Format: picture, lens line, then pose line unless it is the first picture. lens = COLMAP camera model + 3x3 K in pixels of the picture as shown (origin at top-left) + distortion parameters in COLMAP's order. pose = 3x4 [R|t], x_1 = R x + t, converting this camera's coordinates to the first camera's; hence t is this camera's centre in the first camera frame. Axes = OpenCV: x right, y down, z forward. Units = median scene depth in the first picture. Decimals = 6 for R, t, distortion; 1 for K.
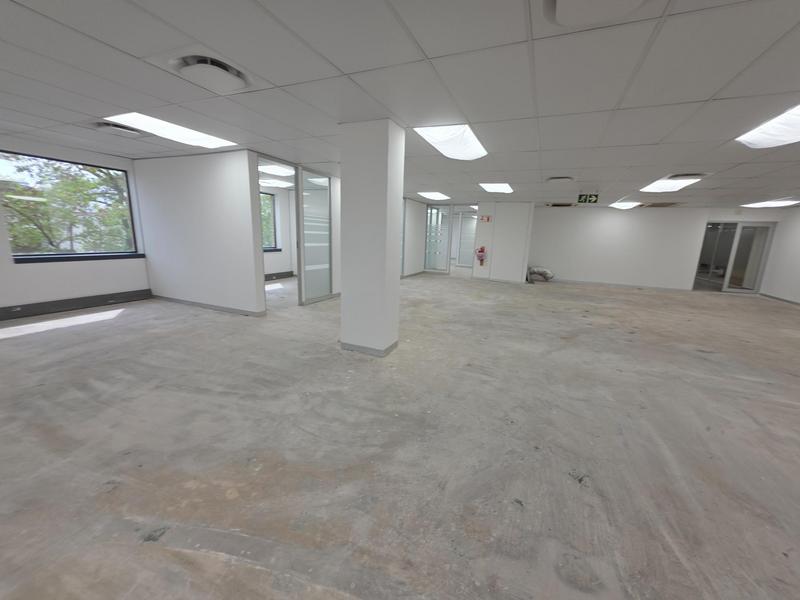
lens RADIAL K [[326.0, 0, 400.0], [0, 326.0, 304.1], [0, 0, 1]] dist [0.002730, 0.001052]
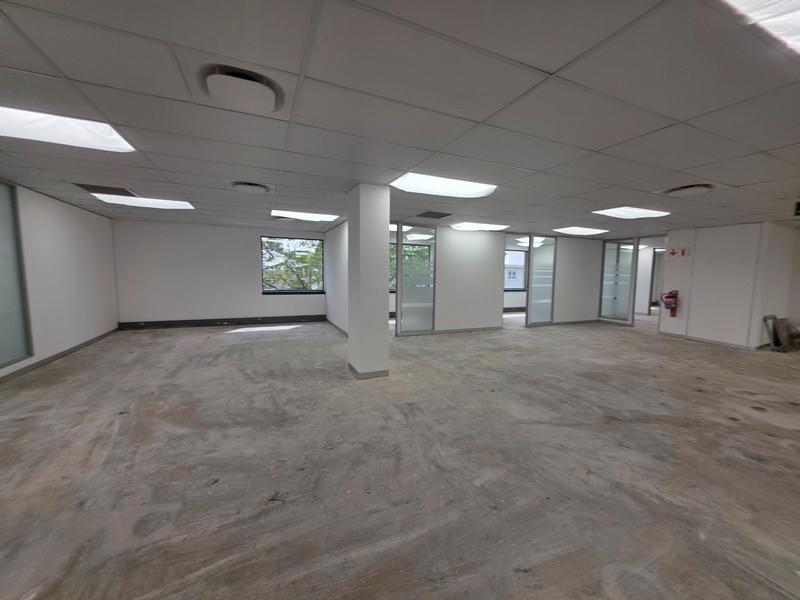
lens RADIAL K [[326.0, 0, 404.6], [0, 326.0, 304.9], [0, 0, 1]] dist [0.002730, 0.001052]
pose [[0.732427, 0.039978, -0.679670, 0.949683], [-0.130734, 0.987956, -0.082771, -0.025287], [0.668176, 0.149479, 0.728833, 0.265425]]
